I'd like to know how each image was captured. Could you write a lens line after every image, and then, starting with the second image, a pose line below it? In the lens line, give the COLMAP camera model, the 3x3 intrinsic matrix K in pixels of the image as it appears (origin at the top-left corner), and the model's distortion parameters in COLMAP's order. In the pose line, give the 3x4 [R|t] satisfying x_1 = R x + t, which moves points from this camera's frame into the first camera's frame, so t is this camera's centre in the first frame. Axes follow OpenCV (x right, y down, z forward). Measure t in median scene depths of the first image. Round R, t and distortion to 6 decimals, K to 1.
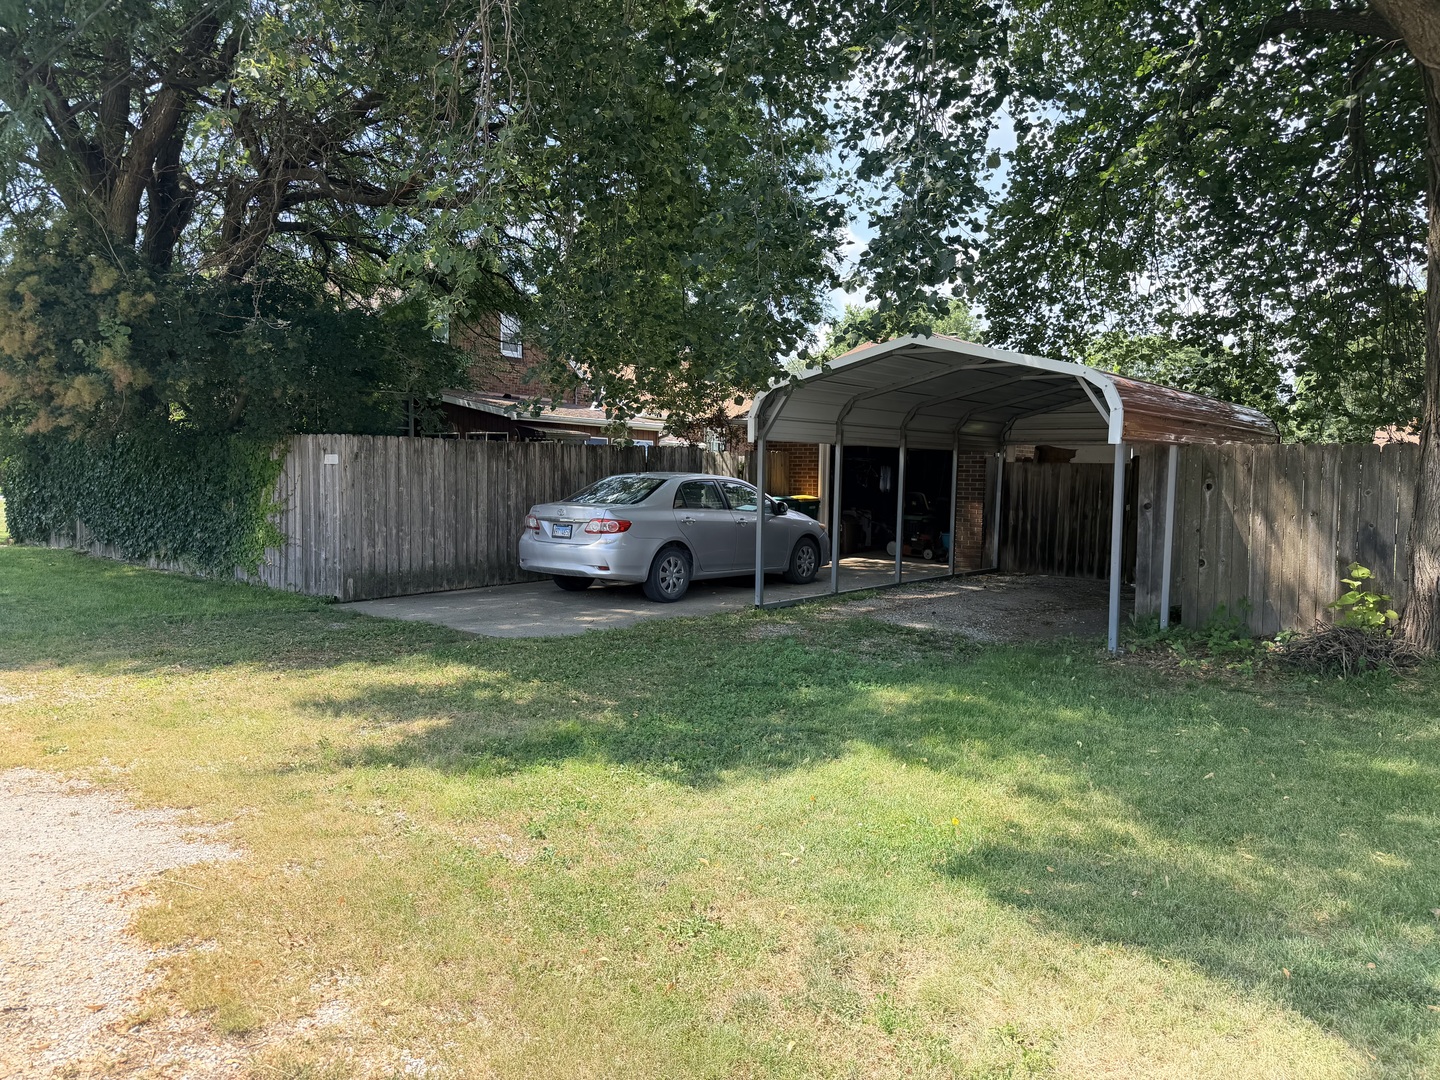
lens RADIAL K [[1001.4, 0, 720.0], [0, 1001.4, 540.0], [0, 0, 1]] dist [0.000834, 0.000198]
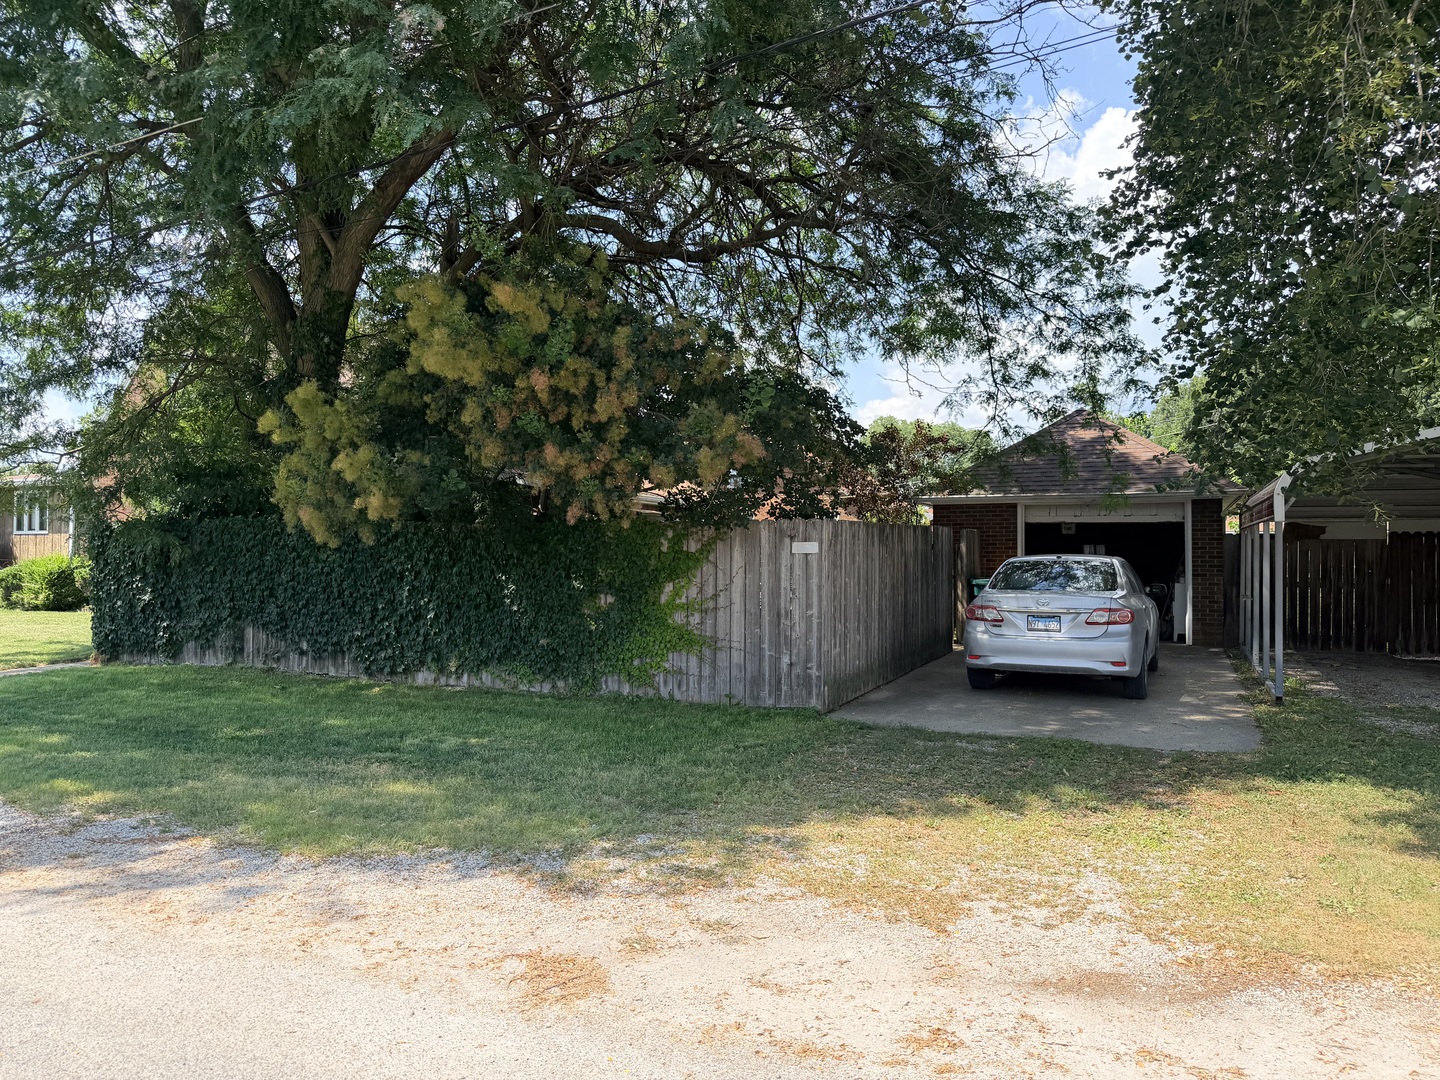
lens RADIAL K [[1001.4, 0, 720.0], [0, 1001.4, 540.0], [0, 0, 1]] dist [0.000834, 0.000198]
pose [[0.976502, -0.016733, 0.214857, -0.610313], [0.034537, 0.996246, -0.079379, -0.019693], [-0.212722, 0.084934, 0.973414, 0.159817]]
